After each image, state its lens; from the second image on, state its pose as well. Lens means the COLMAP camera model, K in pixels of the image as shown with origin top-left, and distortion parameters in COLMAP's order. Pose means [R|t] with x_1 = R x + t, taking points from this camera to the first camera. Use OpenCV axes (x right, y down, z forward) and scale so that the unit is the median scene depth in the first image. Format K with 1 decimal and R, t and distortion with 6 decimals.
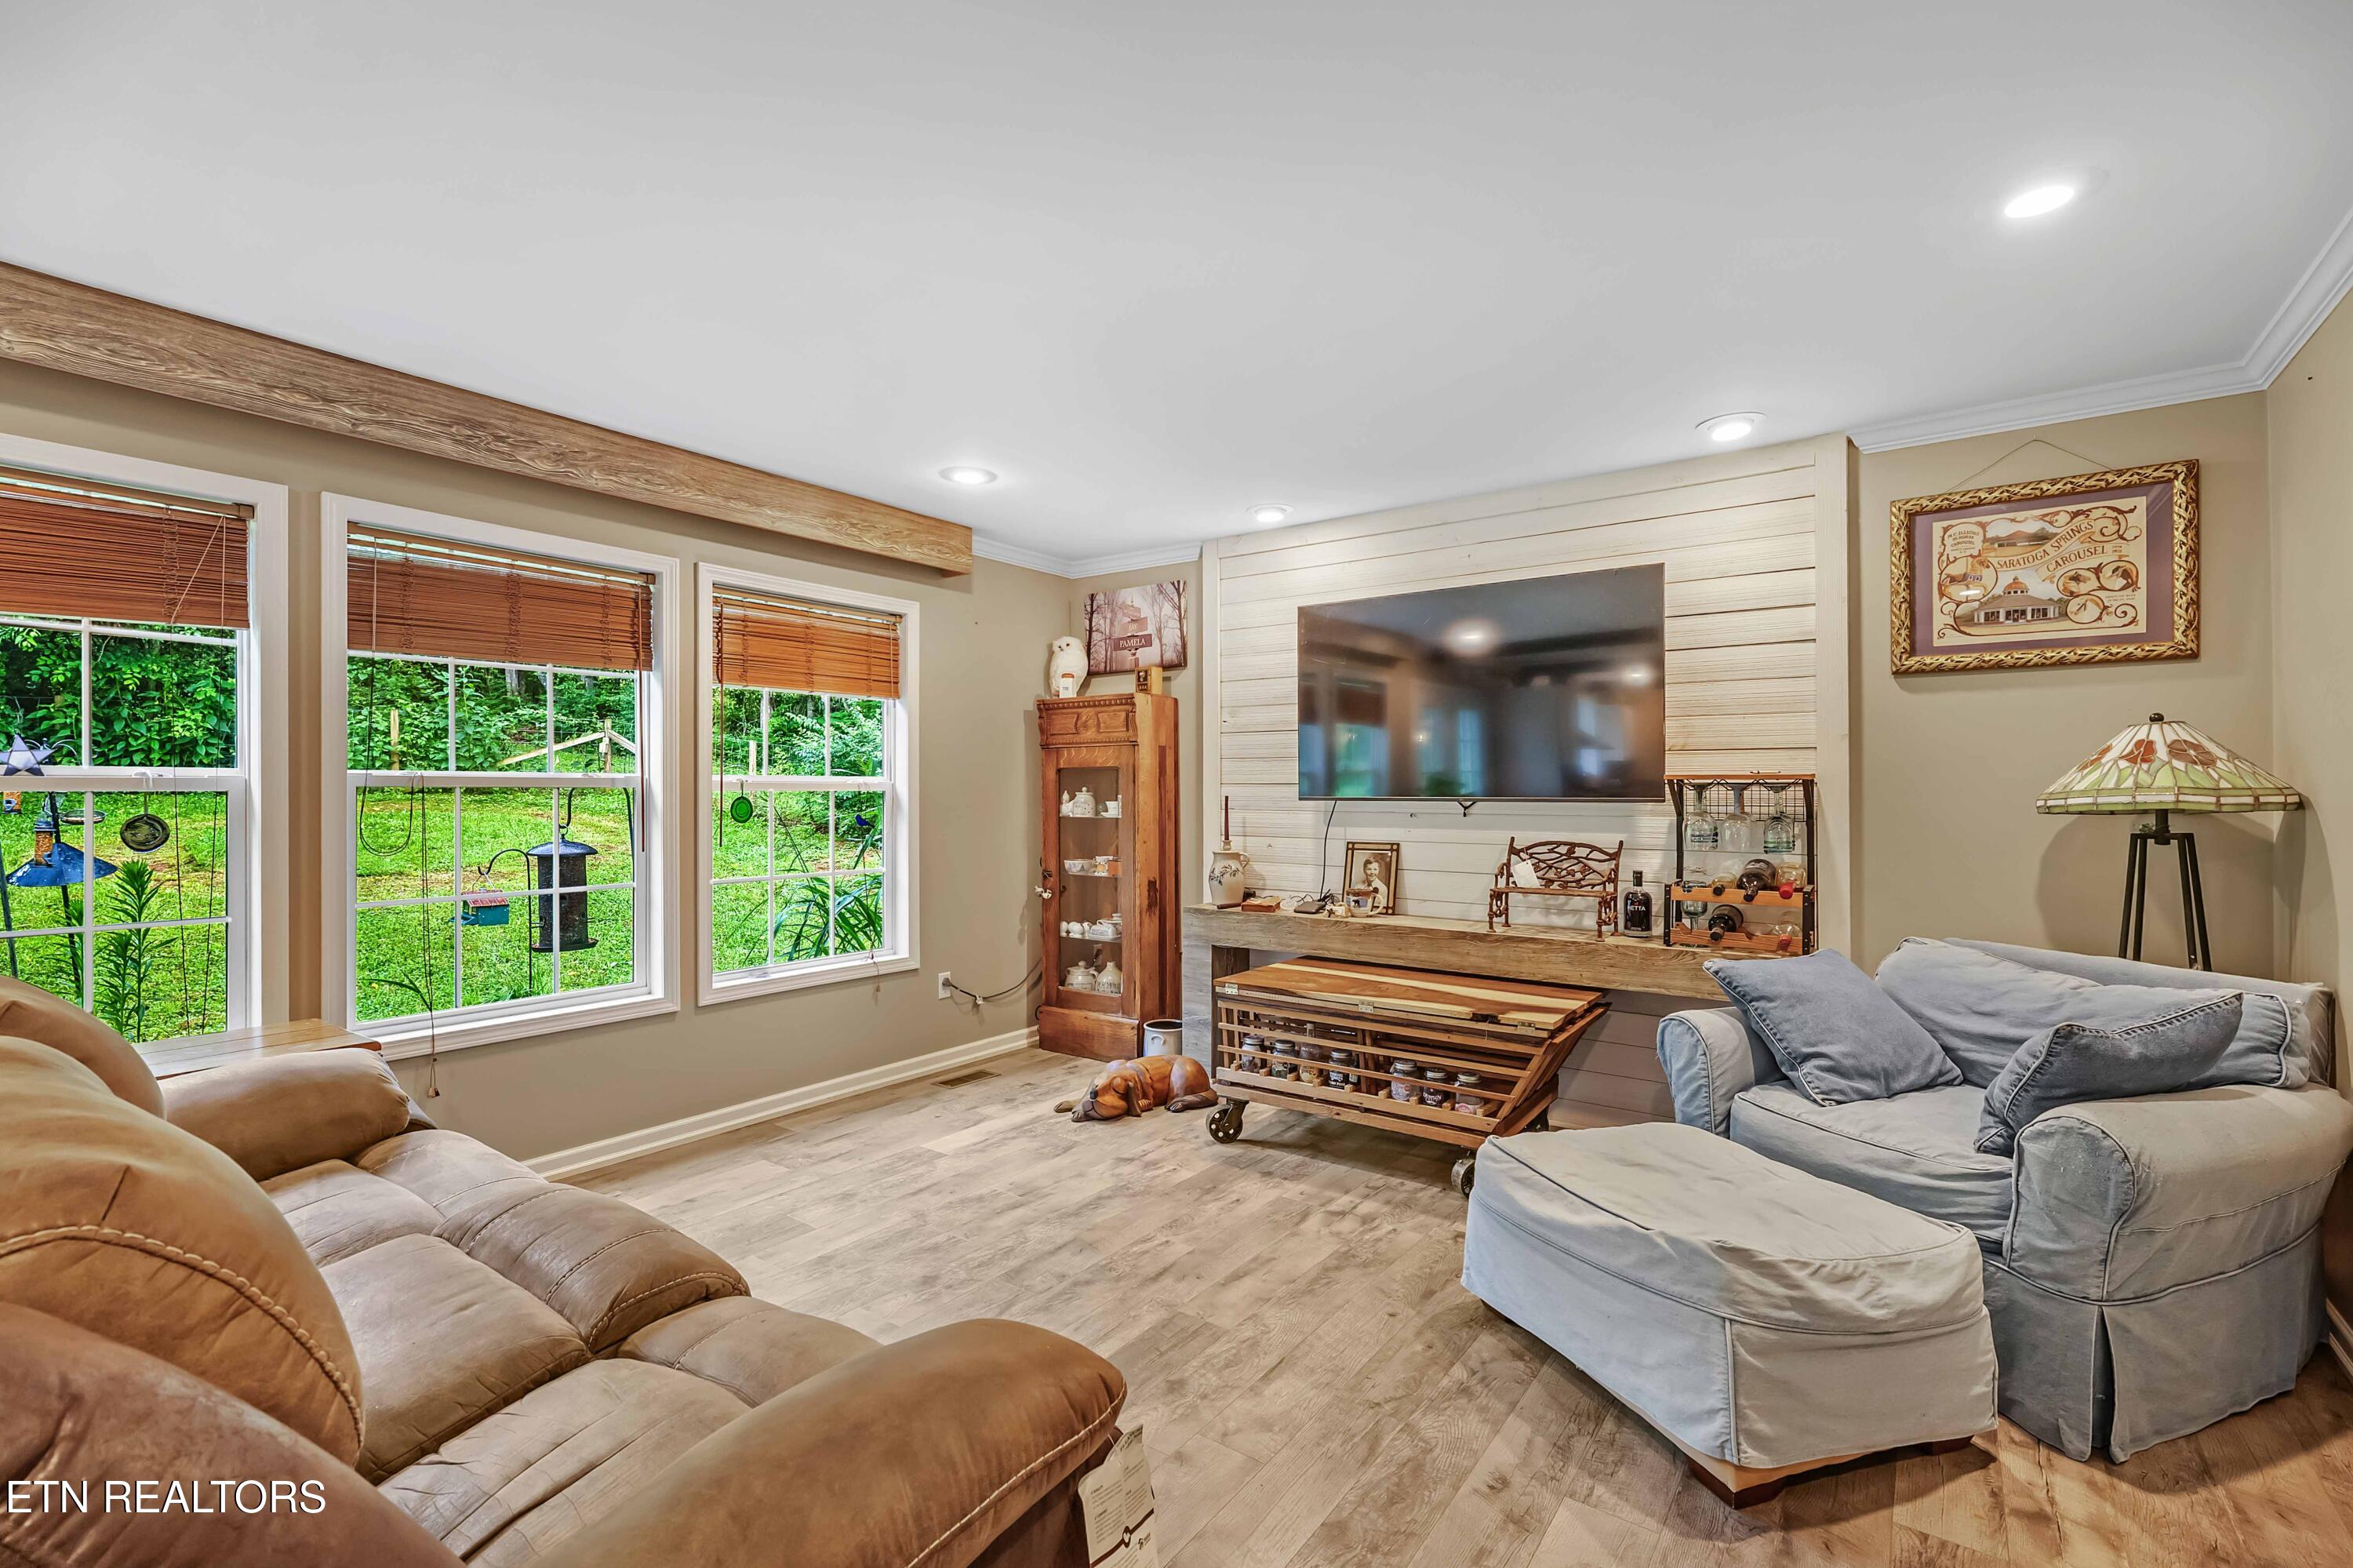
lens RADIAL K [[1028.5, 0, 1164.1], [0, 1028.5, 786.0], [0, 0, 1]] dist [-0.000408, -0.000416]
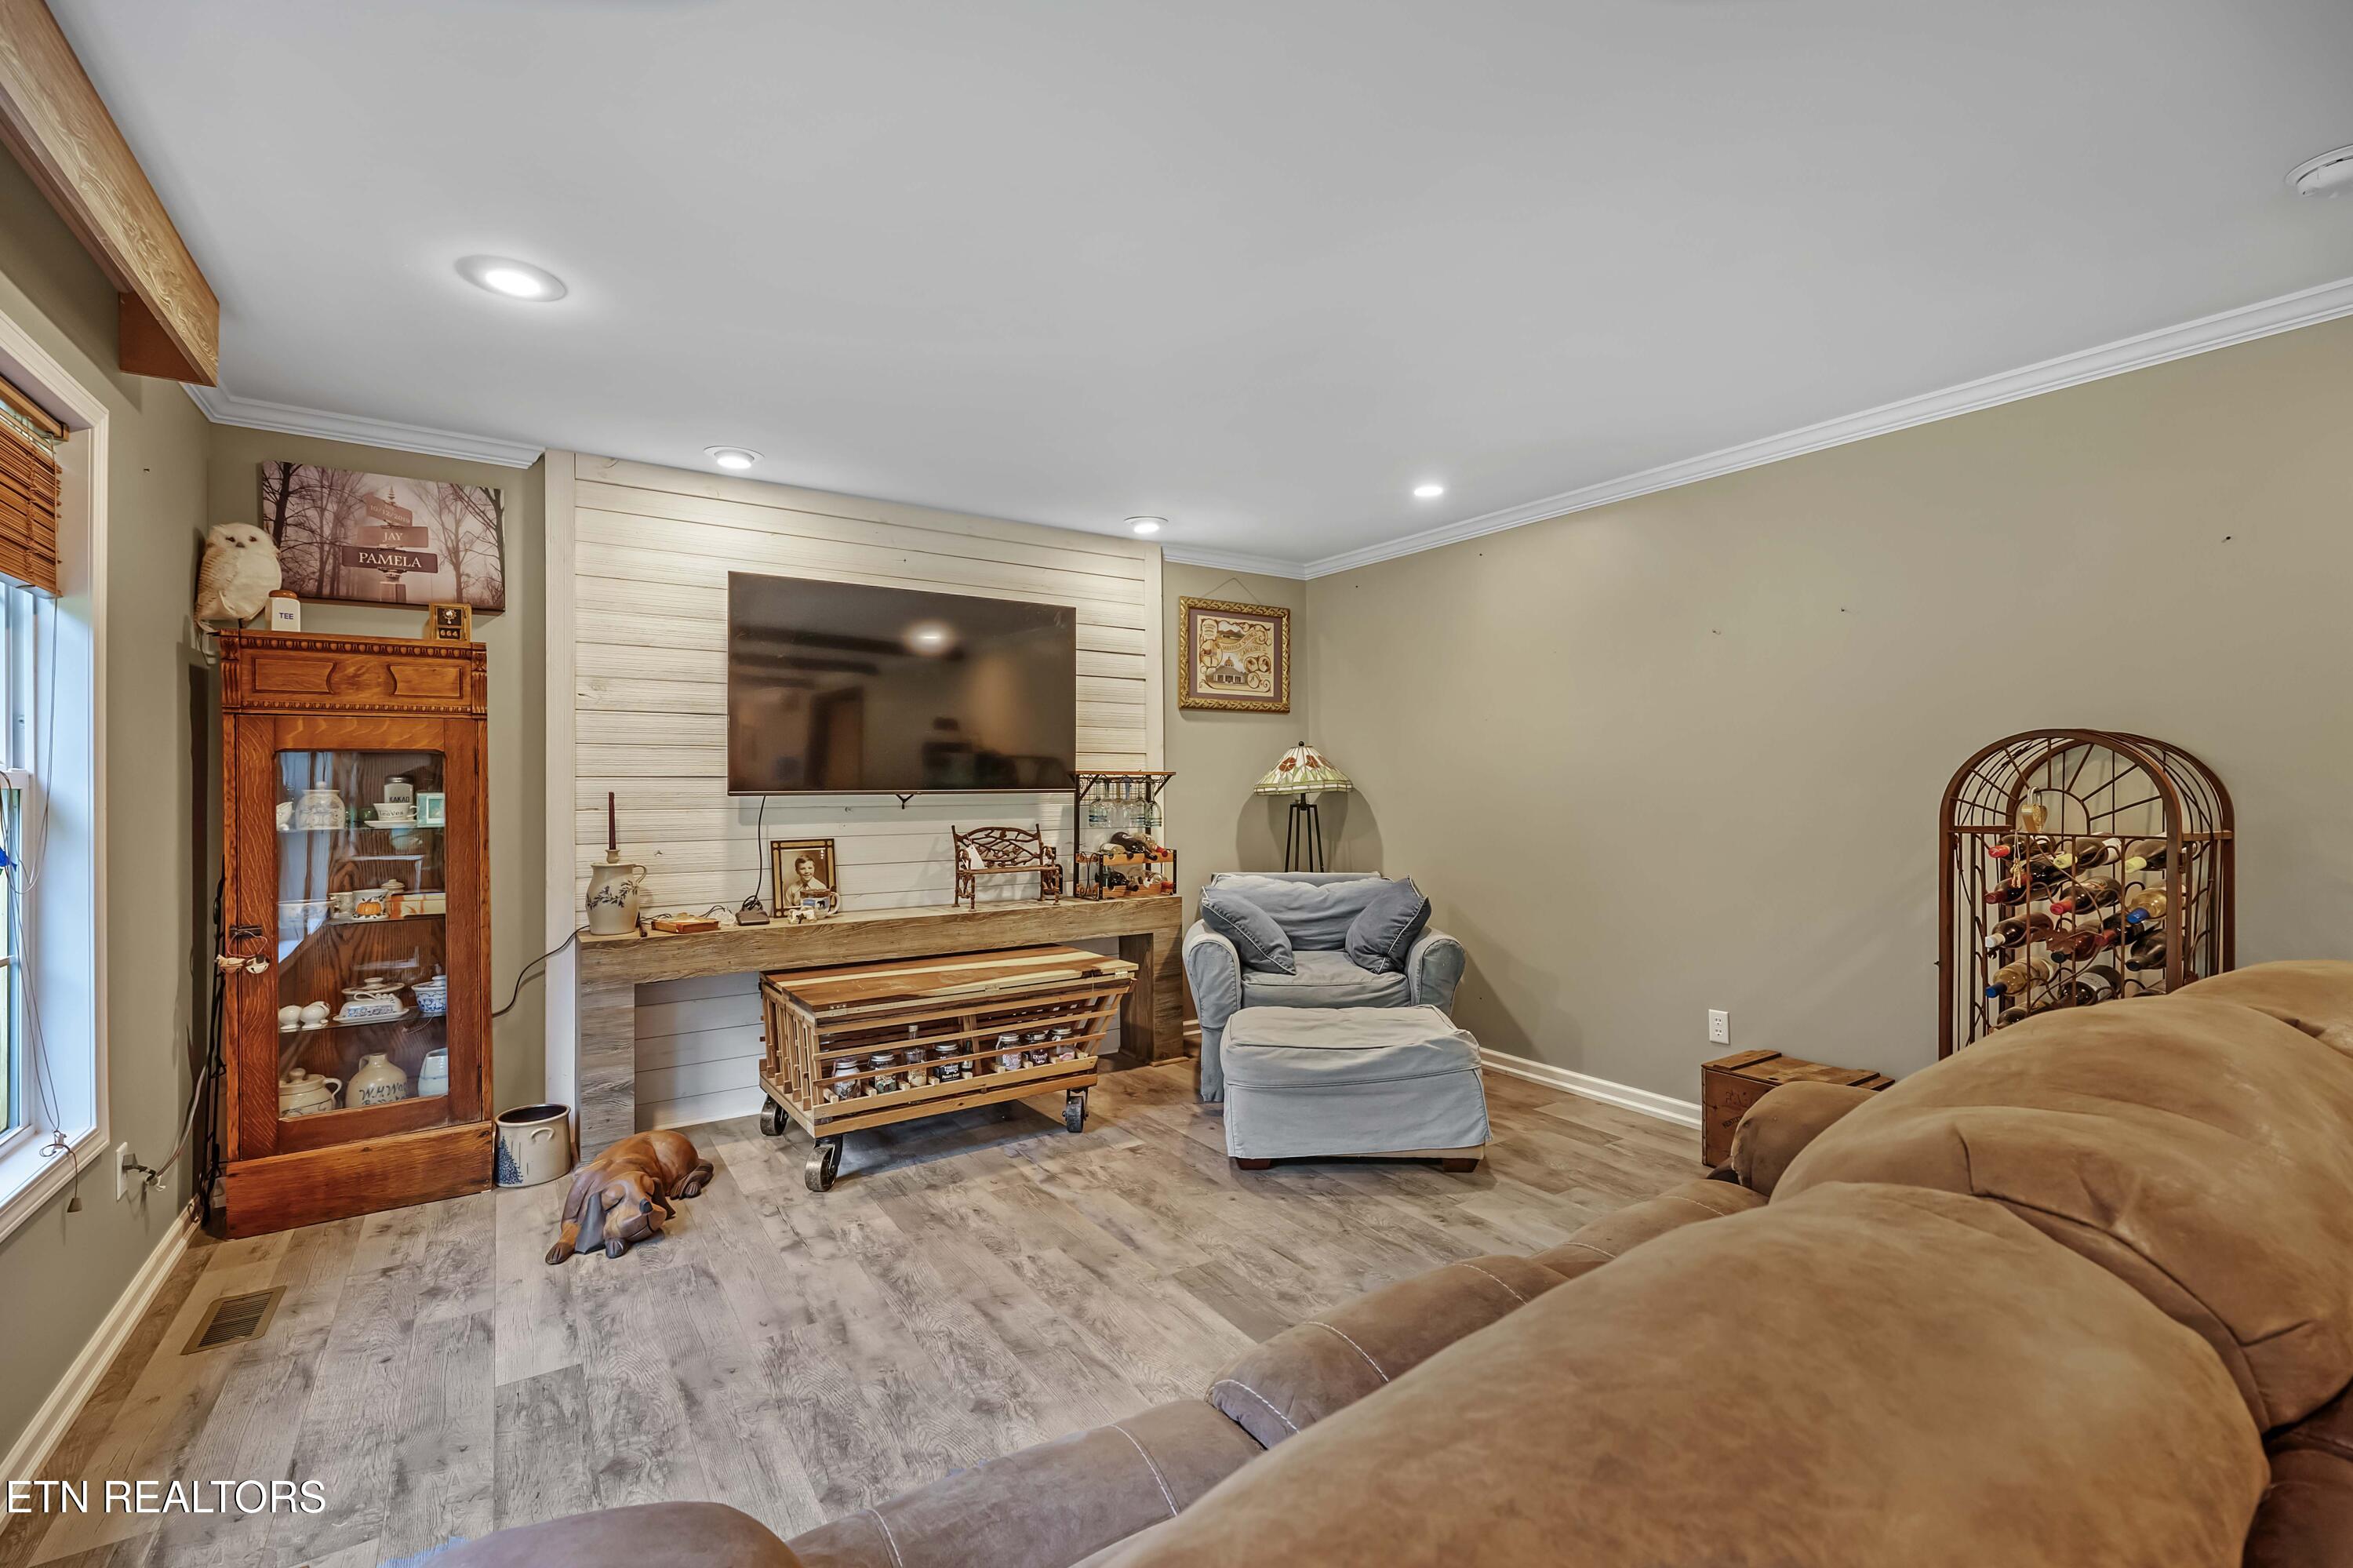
lens RADIAL K [[1028.5, 0, 1174.3], [0, 1028.5, 776.4], [0, 0, 1]] dist [-0.000408, -0.000416]
pose [[0.332560, 0.002883, 0.943078, -0.707839], [-0.000887, 0.999996, -0.002745, -0.000741], [-0.943082, 0.000077, 0.332562, 0.460749]]
